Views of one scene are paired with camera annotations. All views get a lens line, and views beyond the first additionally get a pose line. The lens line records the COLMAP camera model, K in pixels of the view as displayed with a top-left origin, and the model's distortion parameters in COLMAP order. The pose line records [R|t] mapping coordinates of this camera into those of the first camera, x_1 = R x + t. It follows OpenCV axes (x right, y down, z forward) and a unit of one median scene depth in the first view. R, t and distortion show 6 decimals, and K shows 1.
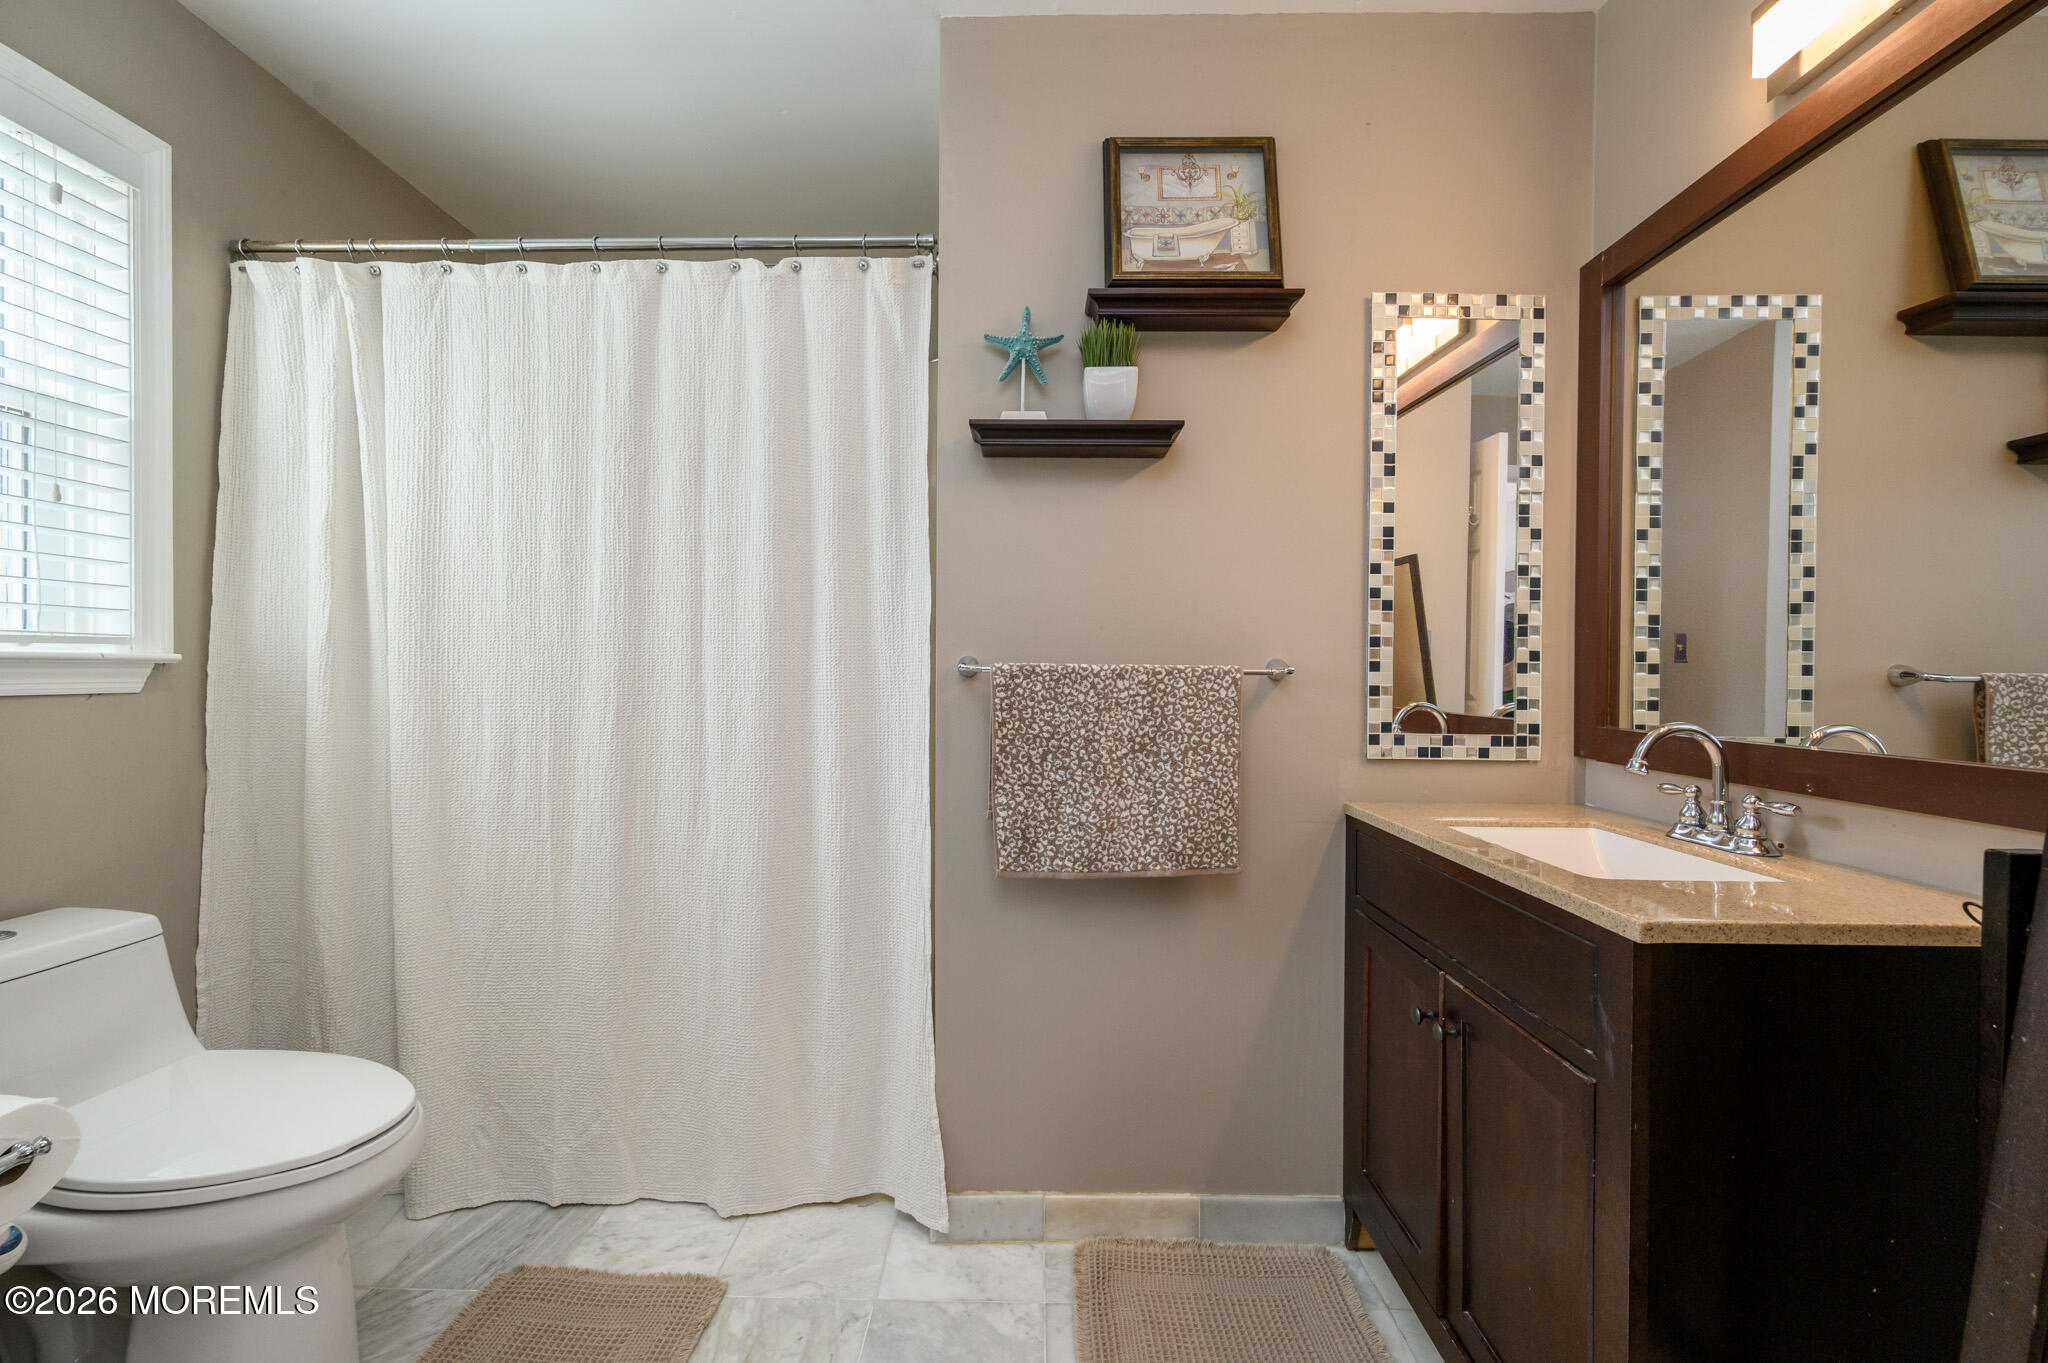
lens RADIAL K [[810.0, 0, 1015.5], [0, 810.0, 686.2], [0, 0, 1]] dist [0.001535, 0.000190]
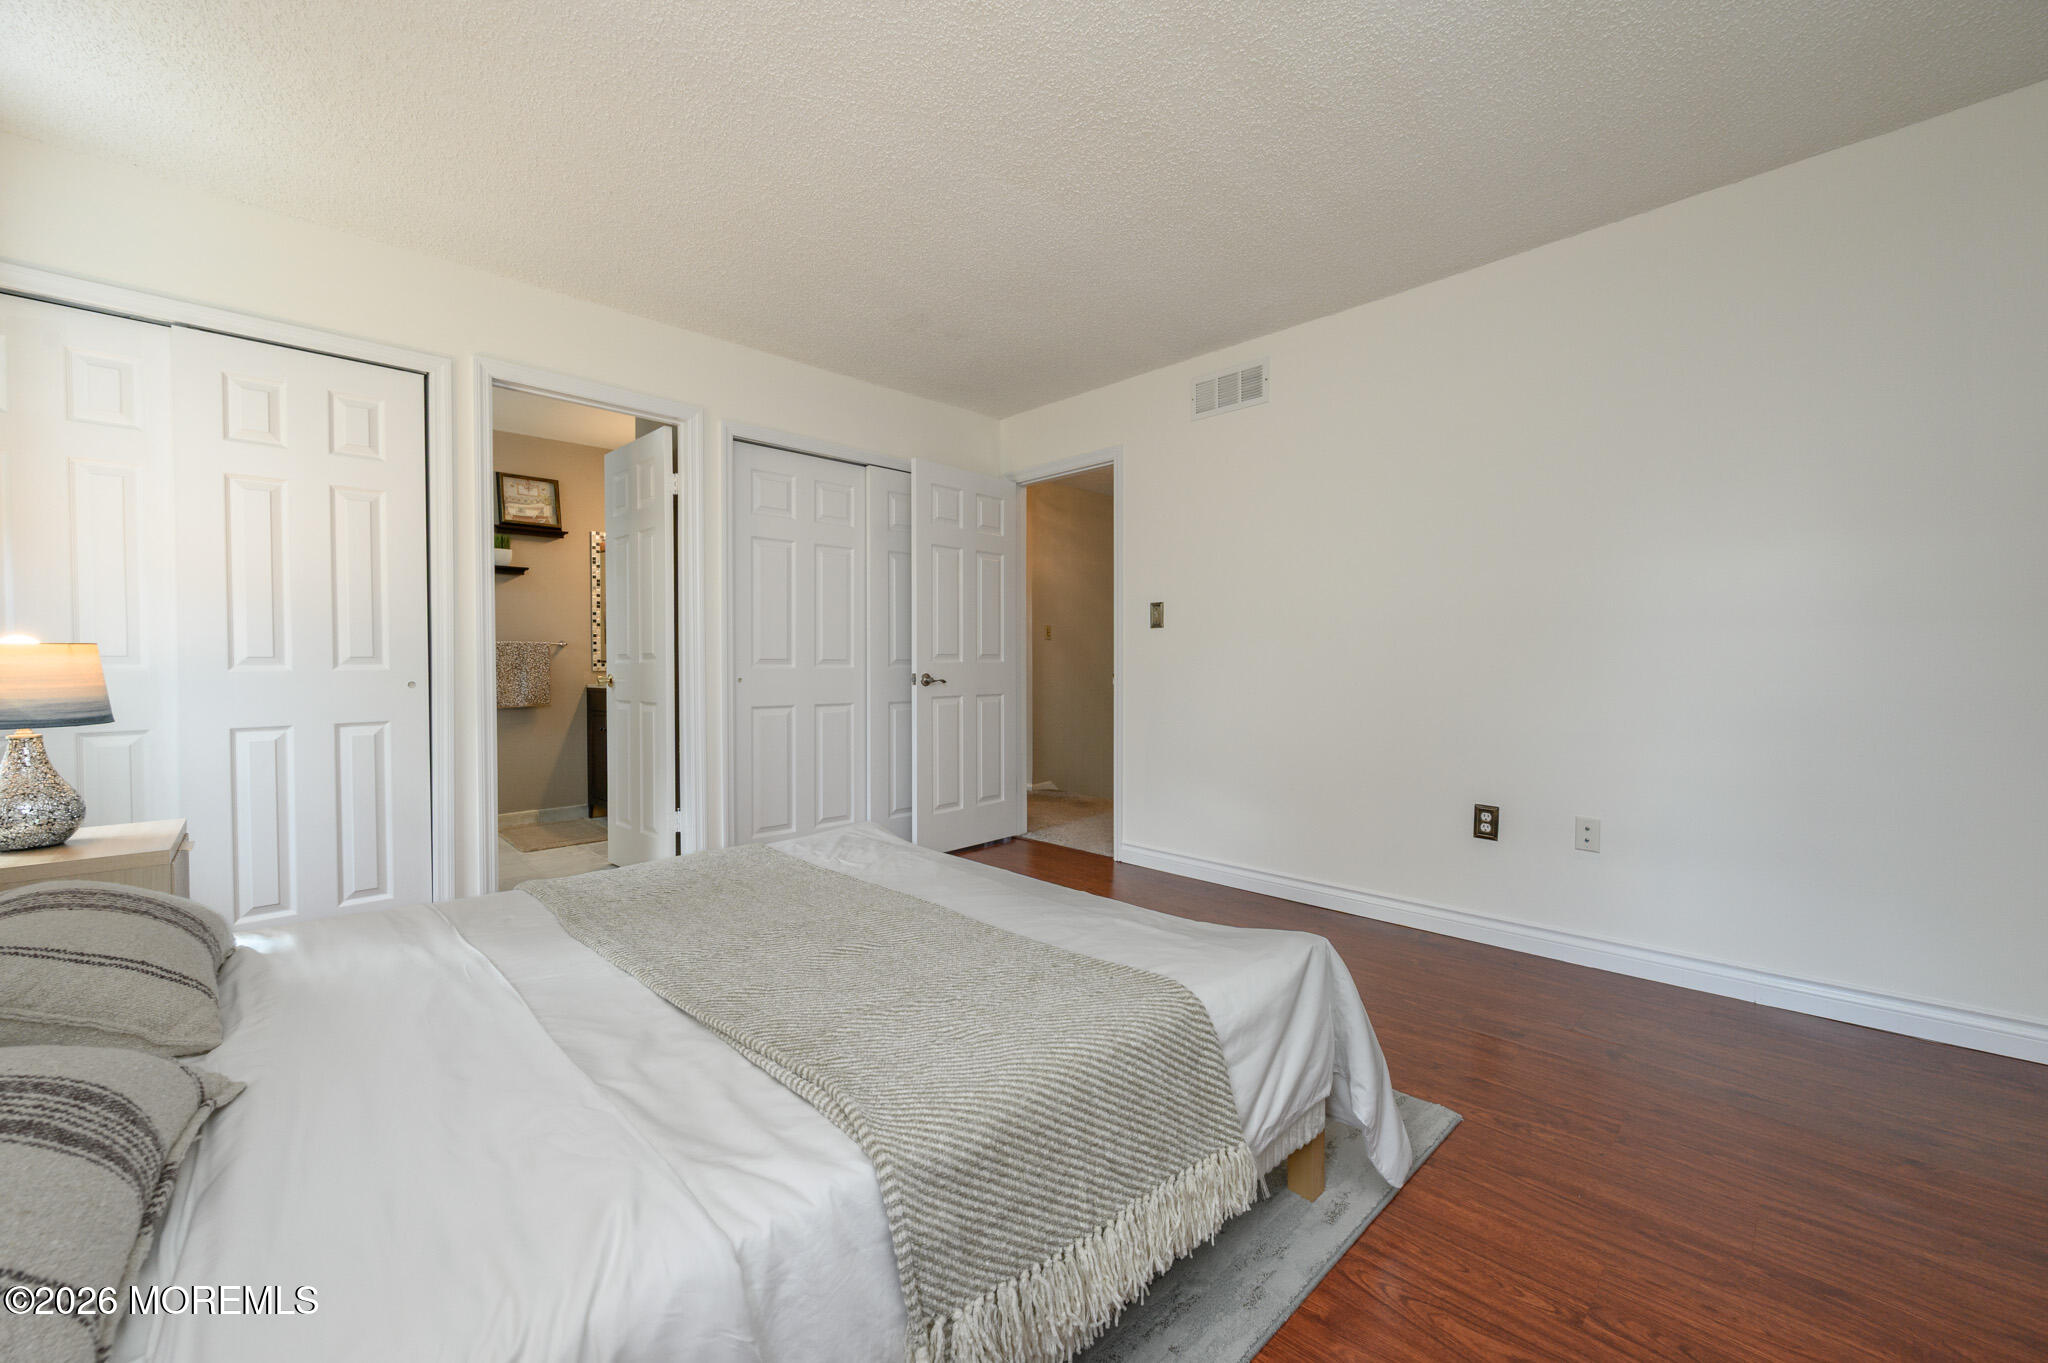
lens RADIAL K [[810.0, 0, 1014.1], [0, 810.0, 688.2], [0, 0, 1]] dist [0.001535, 0.000190]
pose [[0.710624, -0.023393, 0.703183, -0.690397], [0.017106, 0.999726, 0.015972, 0.139258], [-0.703364, 0.000679, 0.710829, -2.622100]]
